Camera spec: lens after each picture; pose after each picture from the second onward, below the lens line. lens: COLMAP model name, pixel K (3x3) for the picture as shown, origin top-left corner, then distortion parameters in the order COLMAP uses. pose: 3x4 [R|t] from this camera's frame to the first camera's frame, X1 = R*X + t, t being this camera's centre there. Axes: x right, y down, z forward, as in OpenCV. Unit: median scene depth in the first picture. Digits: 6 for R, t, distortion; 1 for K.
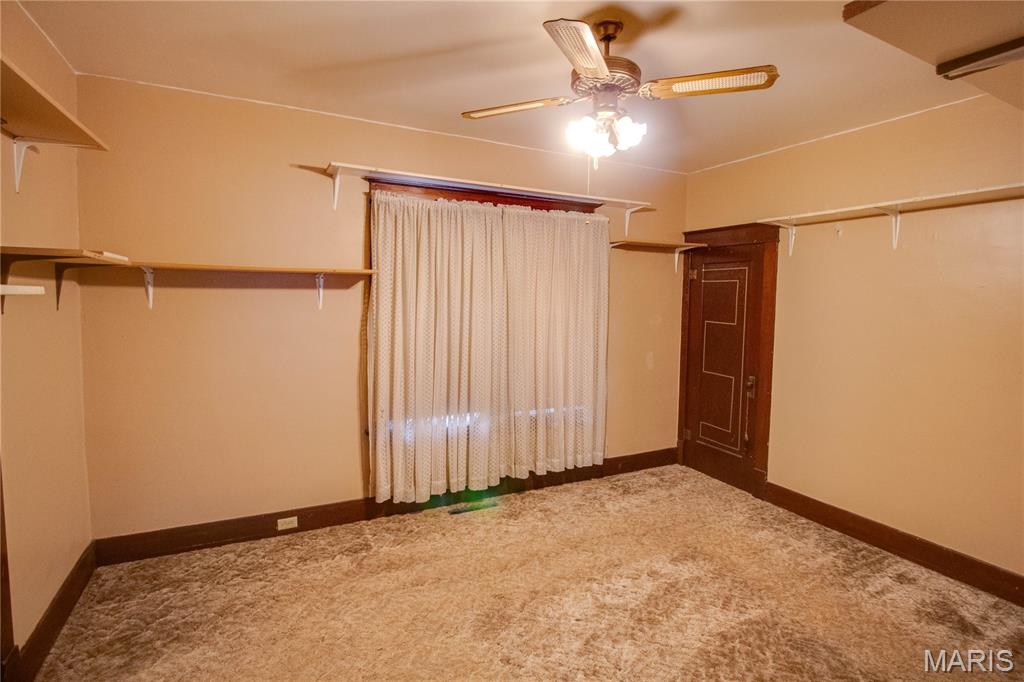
lens RADIAL K [[497.5, 0, 516.3], [0, 497.5, 329.5], [0, 0, 1]] dist [0.002626, -0.011220]
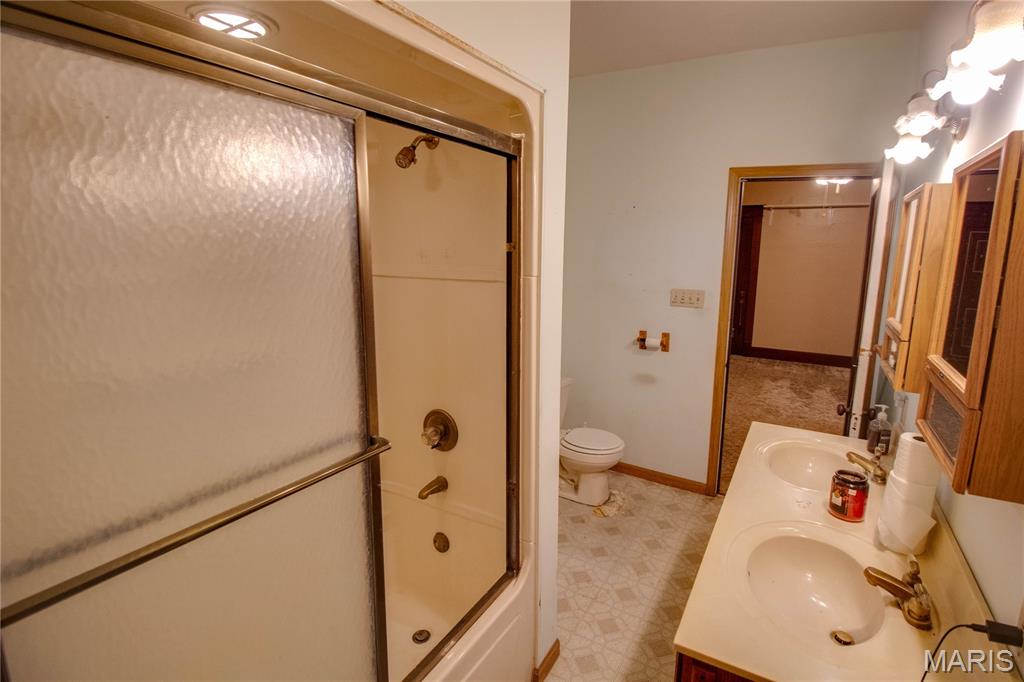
lens RADIAL K [[497.5, 0, 516.3], [0, 497.5, 329.5], [0, 0, 1]] dist [0.002626, -0.011220]
pose [[0.835125, -0.103883, 0.540162, -1.546201], [0.040014, 0.990876, 0.128699, -0.045812], [-0.548603, -0.085866, 0.831662, -0.087852]]
